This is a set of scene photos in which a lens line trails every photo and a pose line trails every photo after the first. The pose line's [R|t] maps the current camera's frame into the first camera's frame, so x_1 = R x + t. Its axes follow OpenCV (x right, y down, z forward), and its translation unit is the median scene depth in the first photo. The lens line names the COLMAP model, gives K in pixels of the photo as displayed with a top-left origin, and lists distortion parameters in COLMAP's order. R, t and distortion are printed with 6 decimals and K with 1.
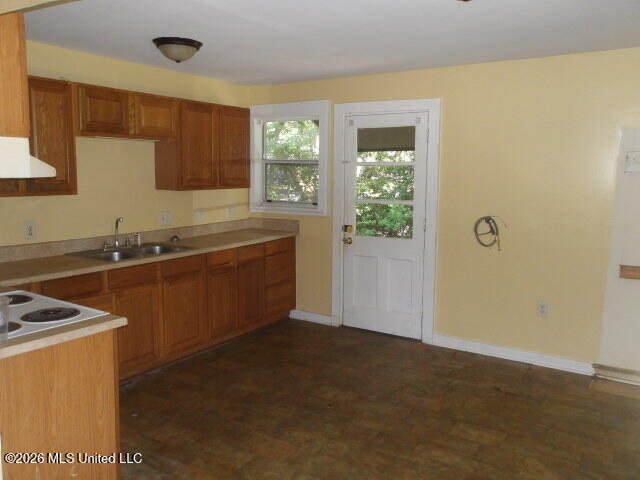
lens RADIAL K [[531.7, 0, 322.7], [0, 531.7, 239.6], [0, 0, 1]] dist [0.007242, 0.006974]
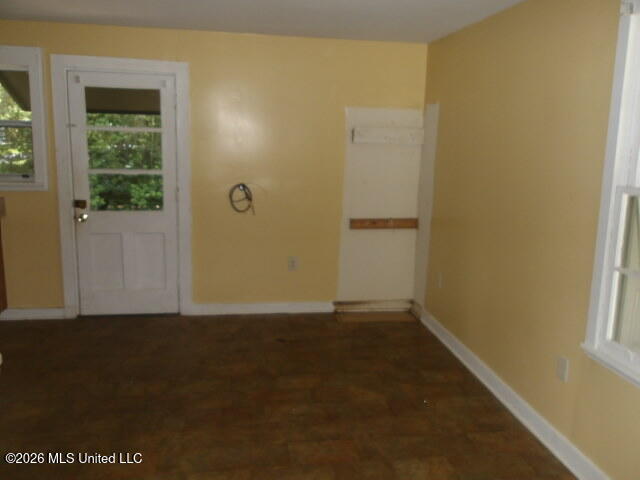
lens RADIAL K [[531.7, 0, 320.7], [0, 531.7, 238.2], [0, 0, 1]] dist [0.007242, 0.006974]
pose [[0.745353, -0.109362, 0.657639, -0.272019], [0.065325, 0.993687, 0.091208, -0.021709], [-0.663462, -0.025022, 0.747792, 0.110043]]
